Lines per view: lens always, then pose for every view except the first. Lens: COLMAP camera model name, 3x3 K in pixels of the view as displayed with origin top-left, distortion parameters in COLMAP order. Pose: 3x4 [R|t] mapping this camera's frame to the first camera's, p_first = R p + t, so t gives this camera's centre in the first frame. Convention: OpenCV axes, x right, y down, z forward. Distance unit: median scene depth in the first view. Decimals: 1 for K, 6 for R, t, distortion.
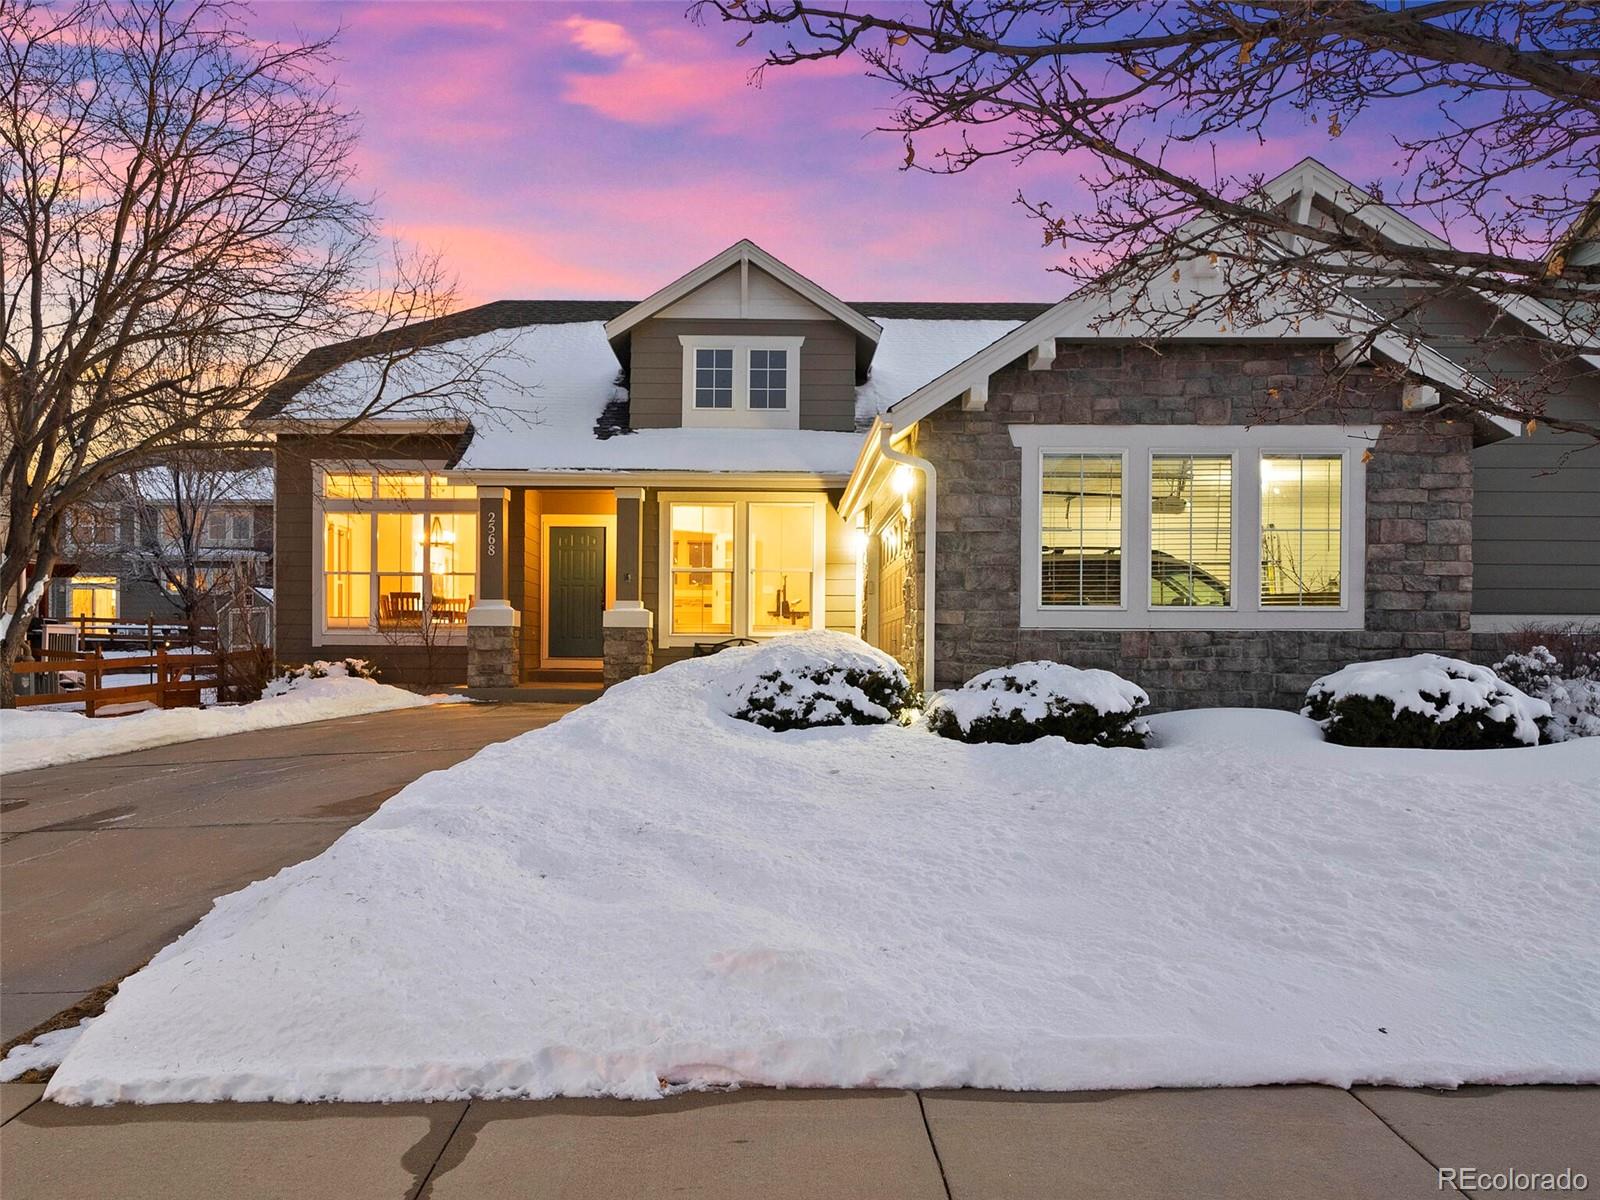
lens RADIAL K [[1234.6, 0, 800.0], [0, 1234.6, 675.5], [0, 0, 1]] dist [0.004353, -0.001354]
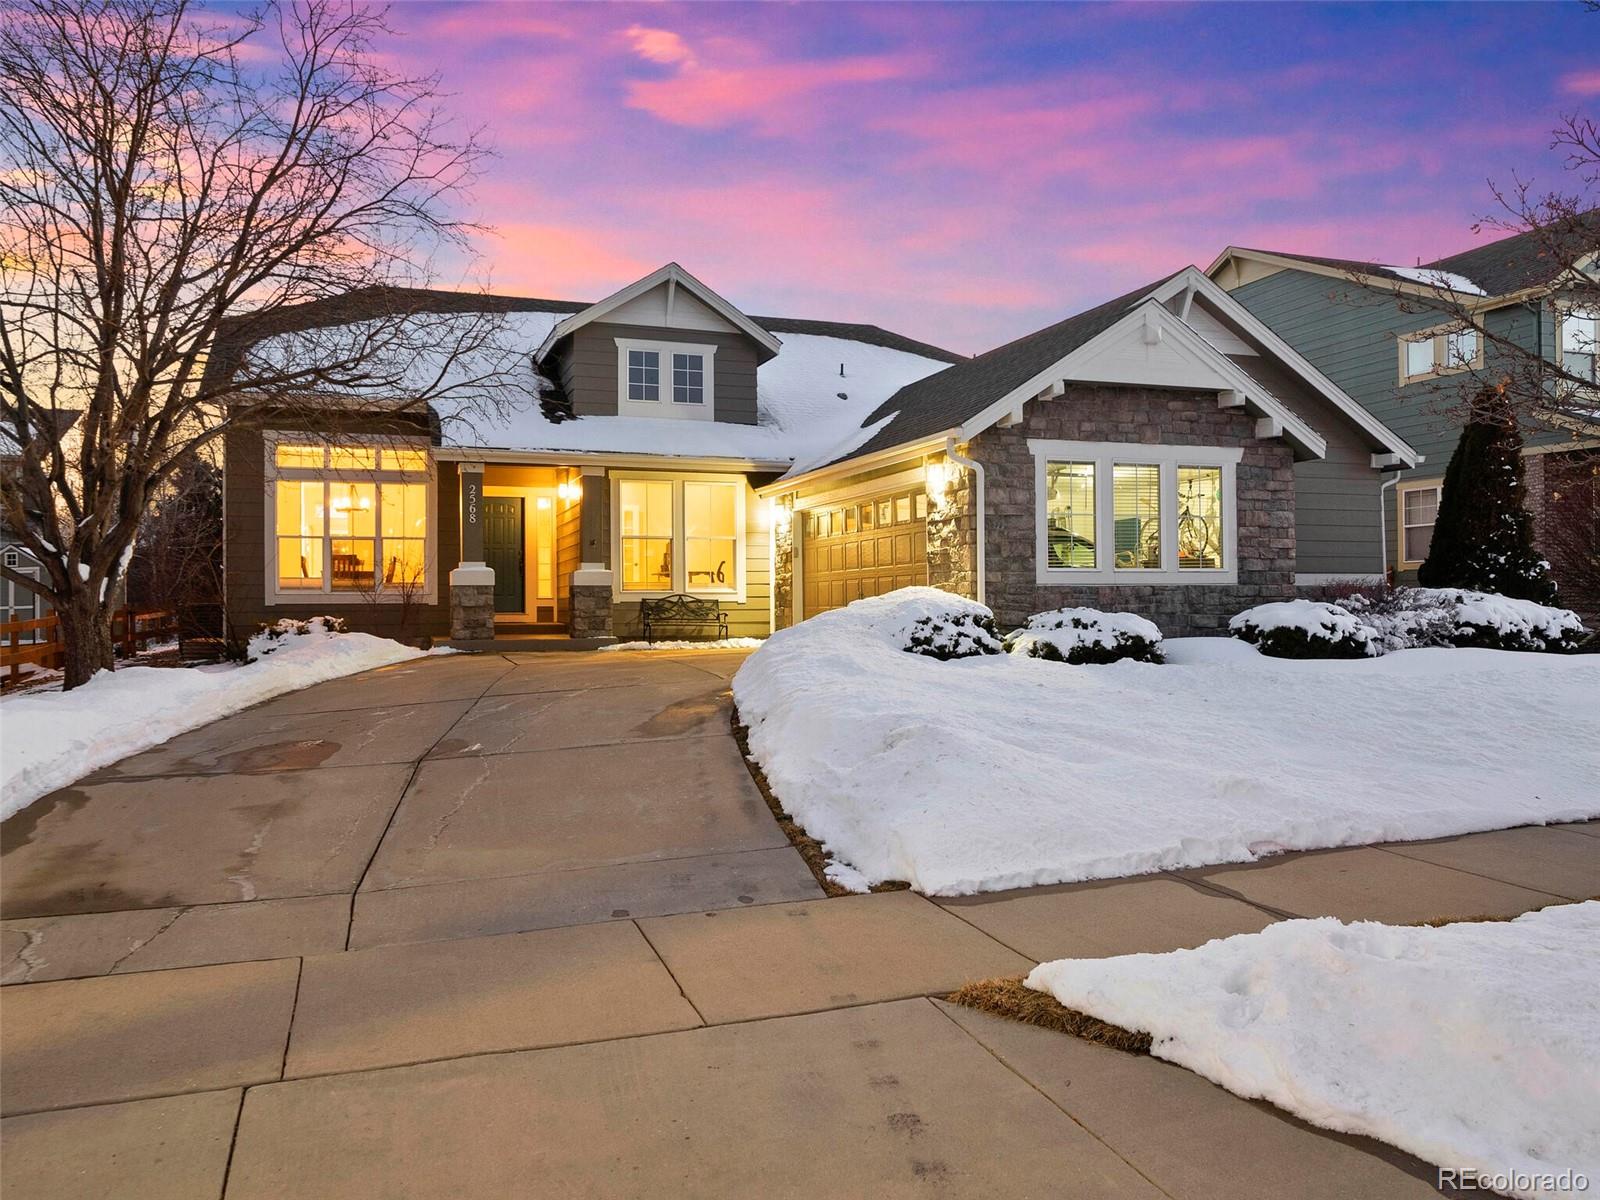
lens RADIAL K [[1122.3, 0, 800.0], [0, 1122.3, 600.0], [0, 0, 1]] dist [0.000165, 0.001813]
pose [[0.945759, -0.010651, 0.324696, -0.485132], [0.018477, 0.999608, -0.021028, 0.000931], [-0.324345, 0.025886, 0.945585, -0.109981]]
